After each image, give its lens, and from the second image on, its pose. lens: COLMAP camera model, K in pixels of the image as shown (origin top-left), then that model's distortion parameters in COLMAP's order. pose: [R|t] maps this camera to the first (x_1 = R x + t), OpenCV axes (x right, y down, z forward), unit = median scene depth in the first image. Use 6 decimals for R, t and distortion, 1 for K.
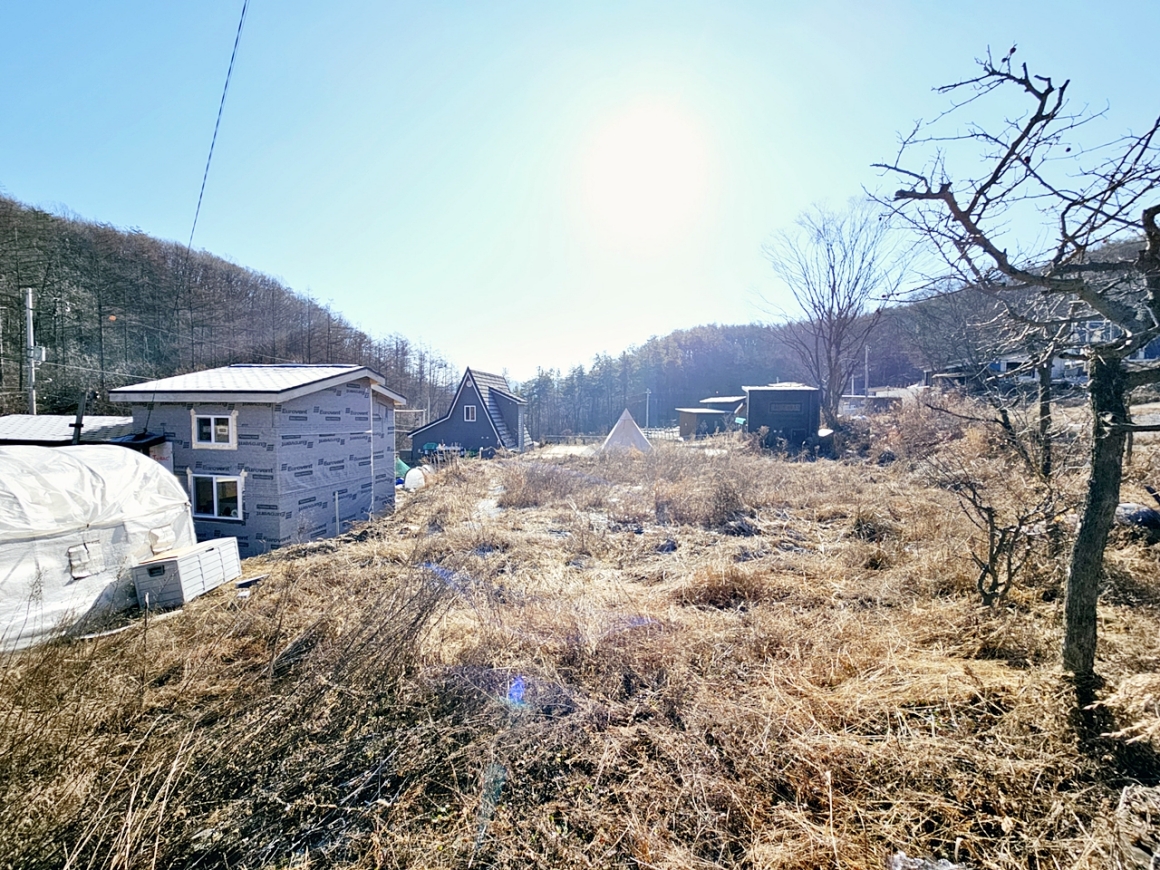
lens RADIAL K [[472.5, 0, 581.2], [0, 472.5, 433.6], [0, 0, 1]] dist [-0.002840, 0.001325]
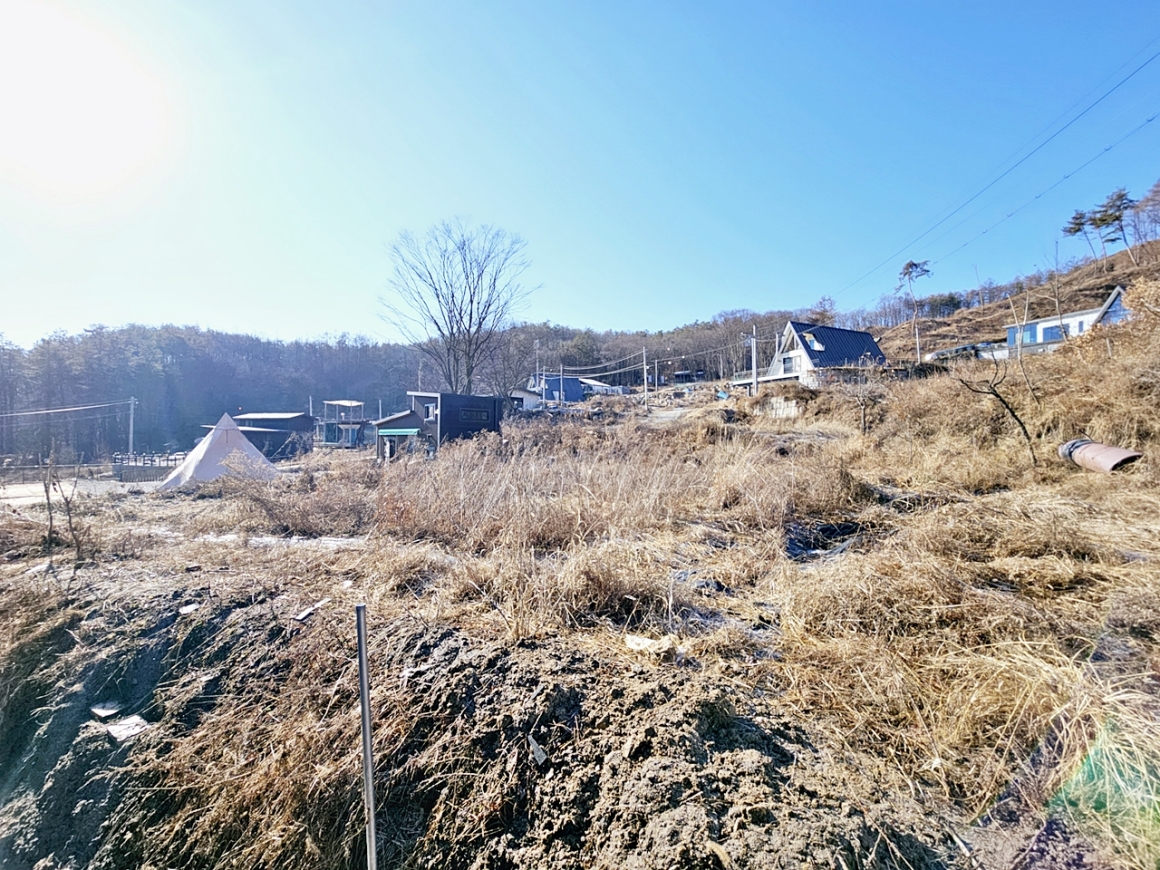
lens RADIAL K [[472.5, 0, 580.5], [0, 472.5, 434.3], [0, 0, 1]] dist [-0.002840, 0.001325]
pose [[0.545444, 0.008748, 0.838101, -0.169157], [0.038467, 0.998631, -0.035458, 0.016418], [-0.837264, 0.051580, 0.544361, 0.196477]]
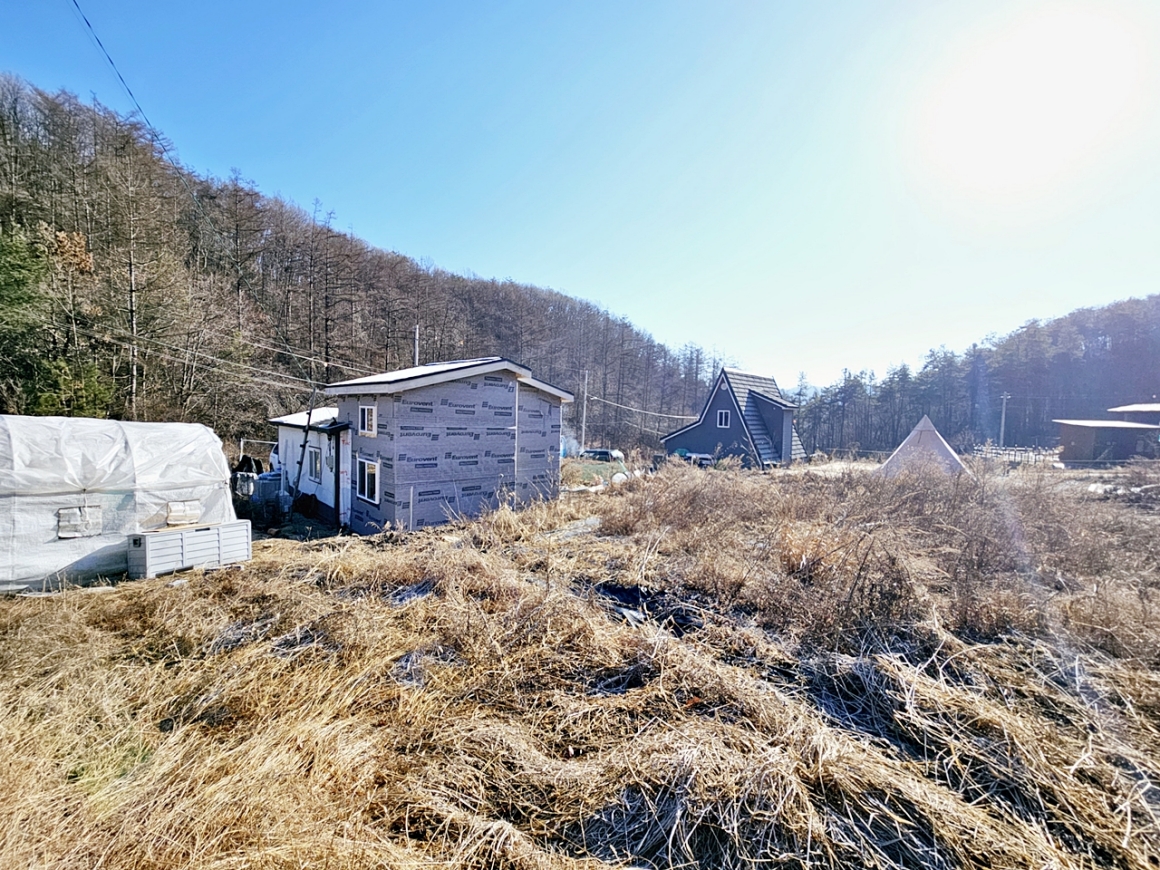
lens RADIAL K [[472.5, 0, 579.9], [0, 472.5, 434.3], [0, 0, 1]] dist [-0.002840, 0.001325]
pose [[0.814709, 0.038235, -0.578609, 0.066222], [-0.047598, 0.998866, -0.001015, 0.001072], [0.577914, 0.028368, 0.815605, 0.096299]]
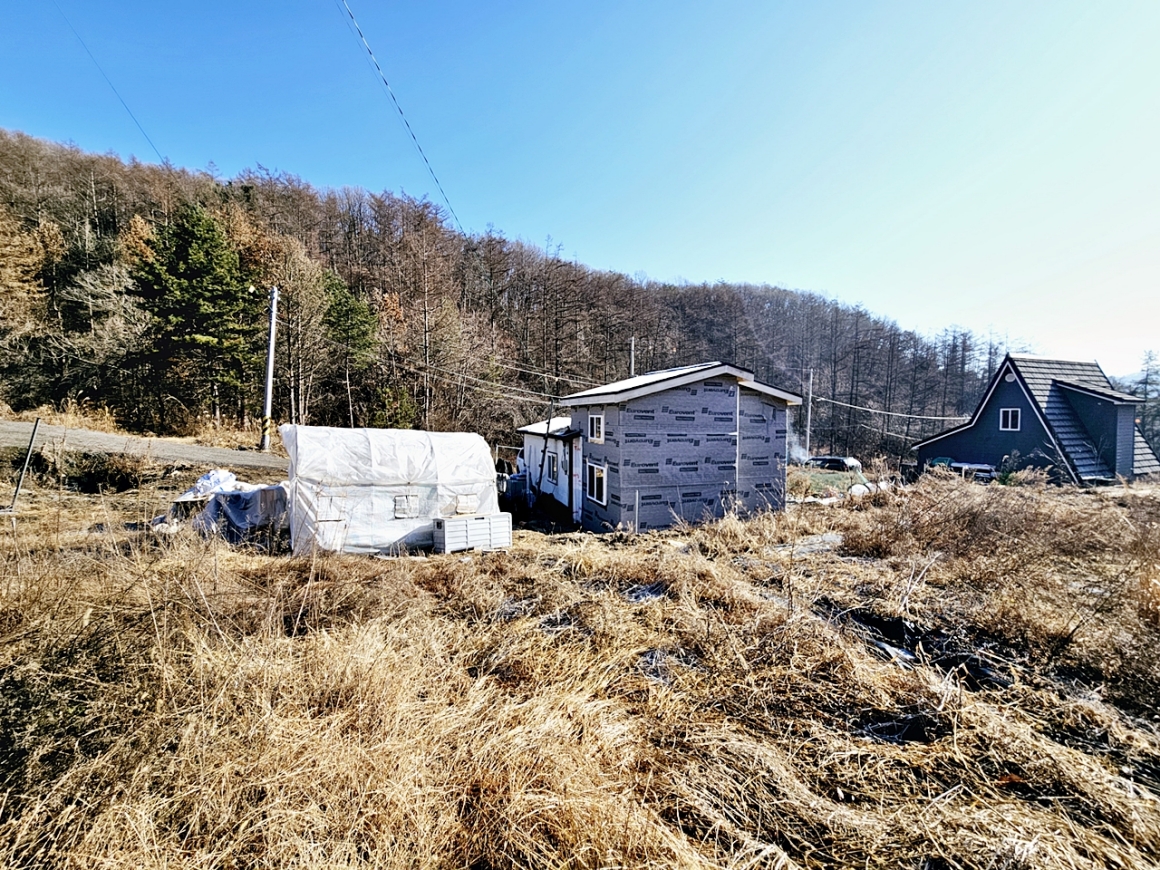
lens RADIAL K [[472.5, 0, 580.2], [0, 472.5, 436.0], [0, 0, 1]] dist [-0.002840, 0.001325]
pose [[0.491116, 0.028256, -0.870636, 0.063424], [-0.040464, 0.999135, 0.009602, 0.001079], [0.870154, 0.030513, 0.491834, 0.092175]]
